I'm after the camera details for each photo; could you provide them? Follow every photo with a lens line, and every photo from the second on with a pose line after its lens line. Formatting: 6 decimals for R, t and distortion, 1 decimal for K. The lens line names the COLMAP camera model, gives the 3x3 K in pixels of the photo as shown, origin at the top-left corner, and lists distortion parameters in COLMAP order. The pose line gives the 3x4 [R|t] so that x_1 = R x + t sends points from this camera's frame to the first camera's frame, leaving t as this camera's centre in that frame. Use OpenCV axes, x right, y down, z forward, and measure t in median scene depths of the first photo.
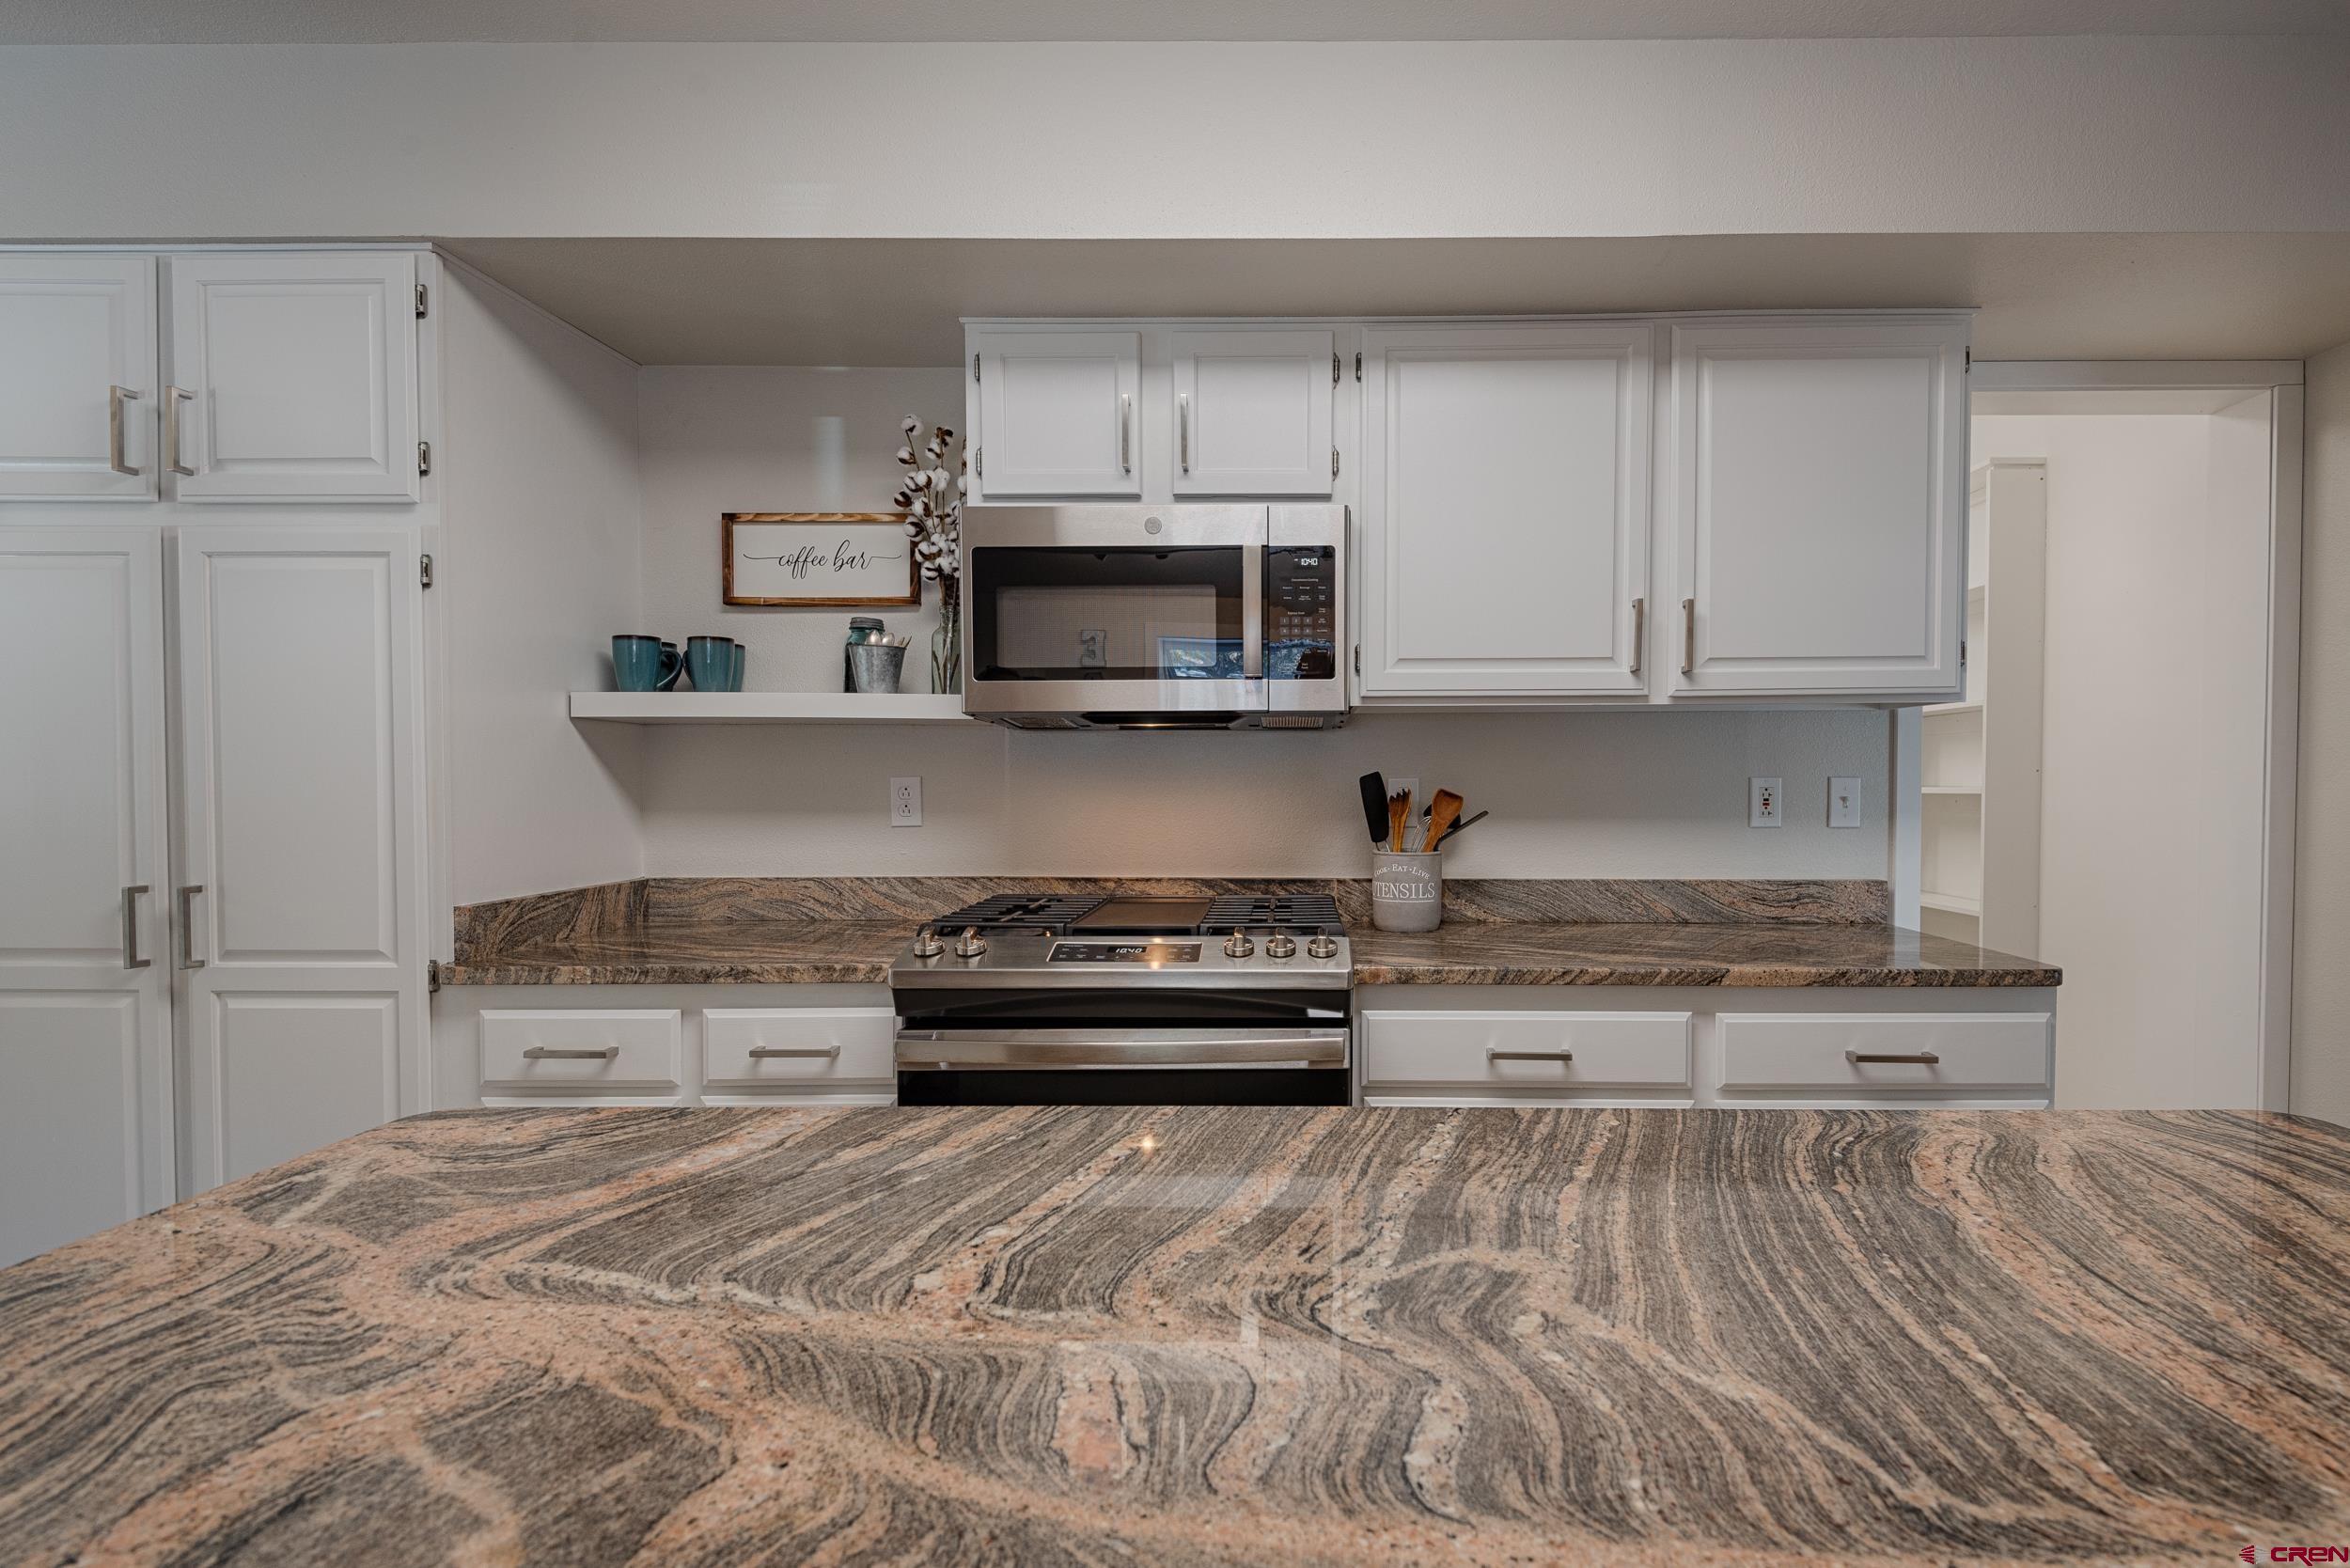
lens RADIAL K [[1160.6, 0, 1202.7], [0, 1160.6, 824.1], [0, 0, 1]] dist [0.004974, -0.000974]
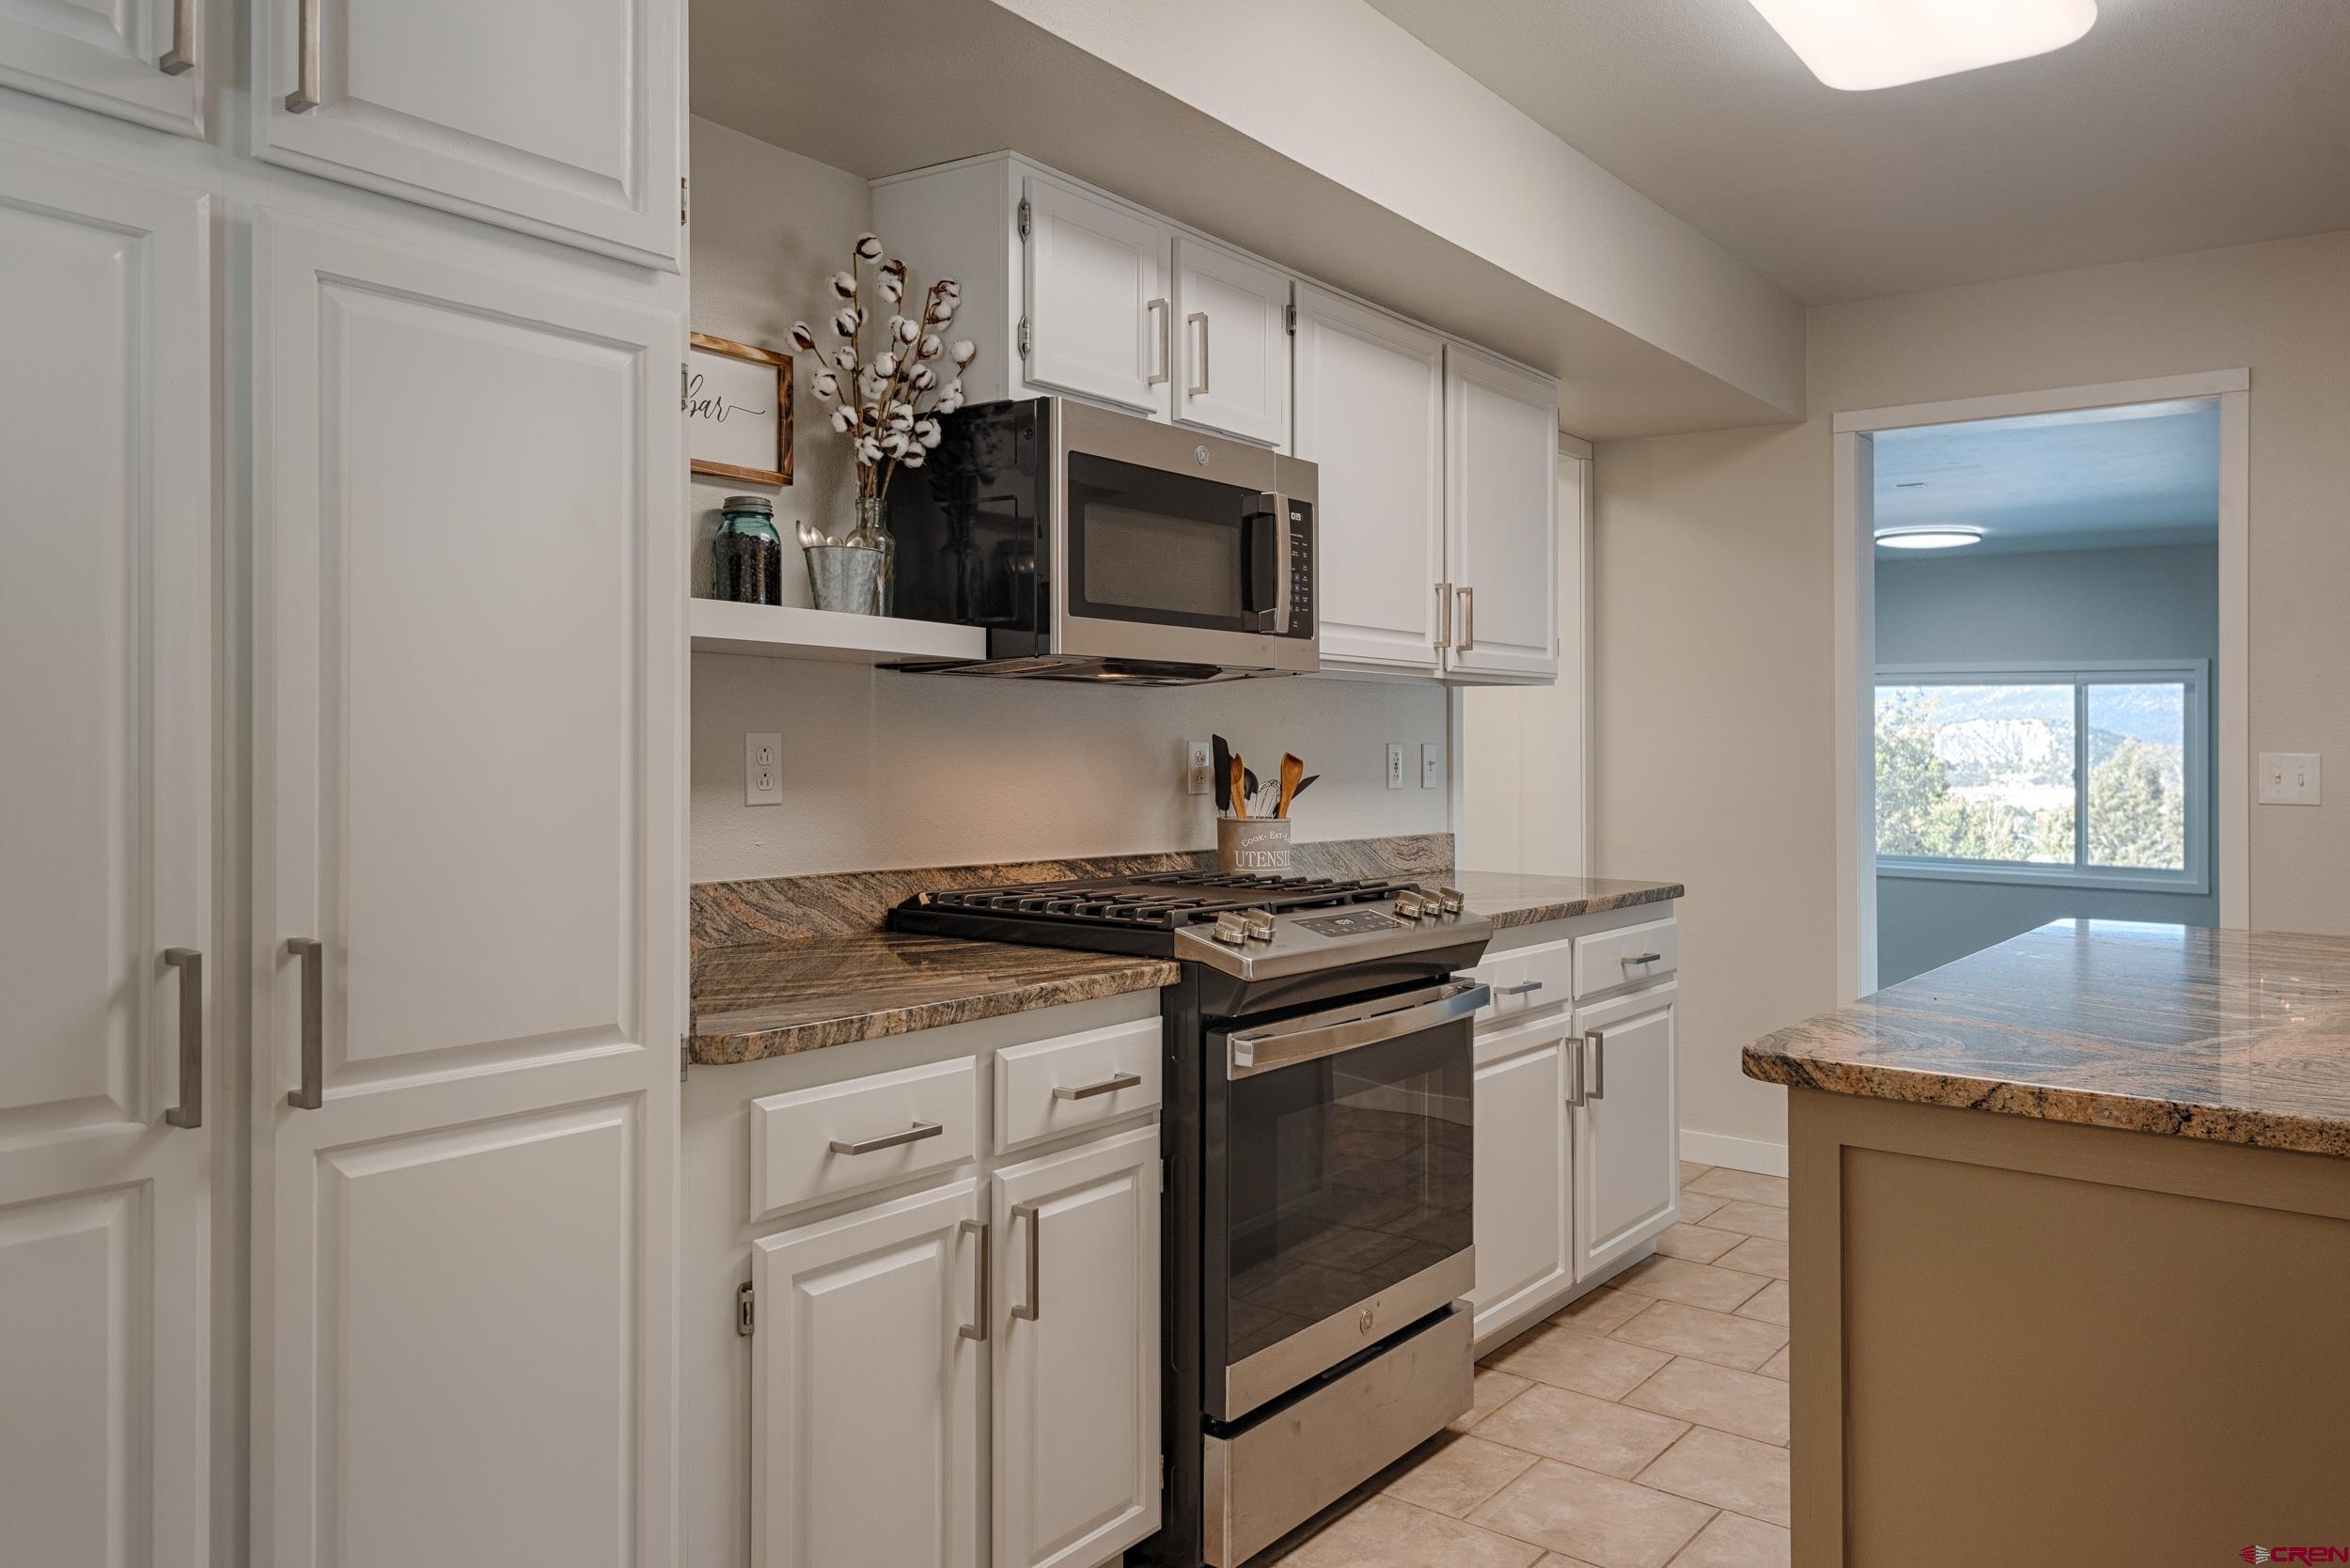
lens RADIAL K [[1782.4, 0, 1172.3], [0, 1782.4, 768.1], [0, 0, 1]] dist [0.008418, 0.003341]
pose [[0.571599, -0.002877, 0.820528, -1.026578], [0.021474, 0.999704, -0.011454, -0.002423], [-0.820252, 0.024167, 0.571491, 0.211942]]
